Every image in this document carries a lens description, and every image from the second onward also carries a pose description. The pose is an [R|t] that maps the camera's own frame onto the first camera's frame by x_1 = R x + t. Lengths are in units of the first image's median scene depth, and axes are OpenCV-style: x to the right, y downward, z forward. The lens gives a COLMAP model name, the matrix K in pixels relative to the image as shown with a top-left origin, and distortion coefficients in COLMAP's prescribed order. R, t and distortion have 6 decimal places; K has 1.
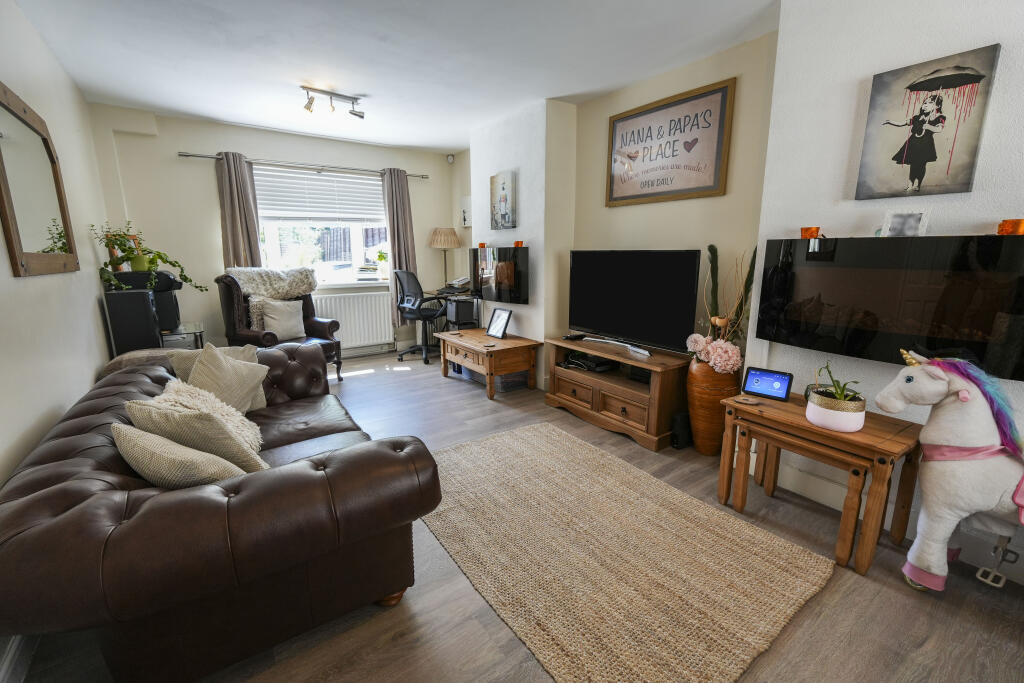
lens RADIAL K [[436.3, 0, 511.0], [0, 436.3, 342.9], [0, 0, 1]] dist [0.000738, 0.000144]
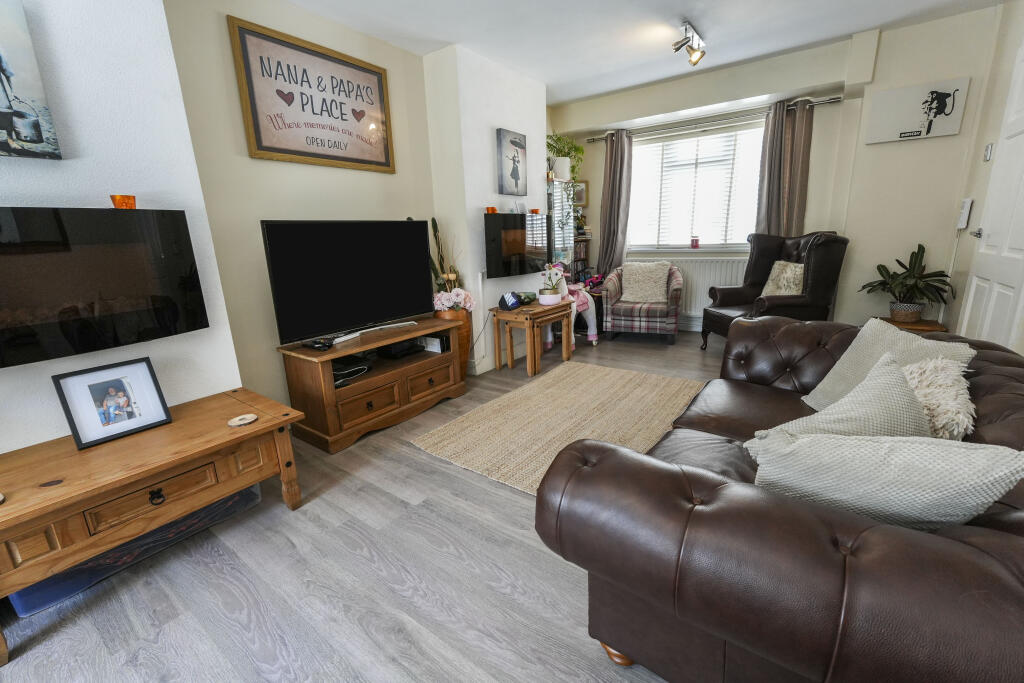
lens RADIAL K [[436.3, 0, 510.1], [0, 436.3, 339.7], [0, 0, 1]] dist [0.000738, 0.000144]
pose [[-0.322882, -0.212591, 0.922254, -0.712872], [0.226965, 0.928619, 0.293519, -0.189049], [-0.918822, 0.304091, -0.251584, 1.072493]]
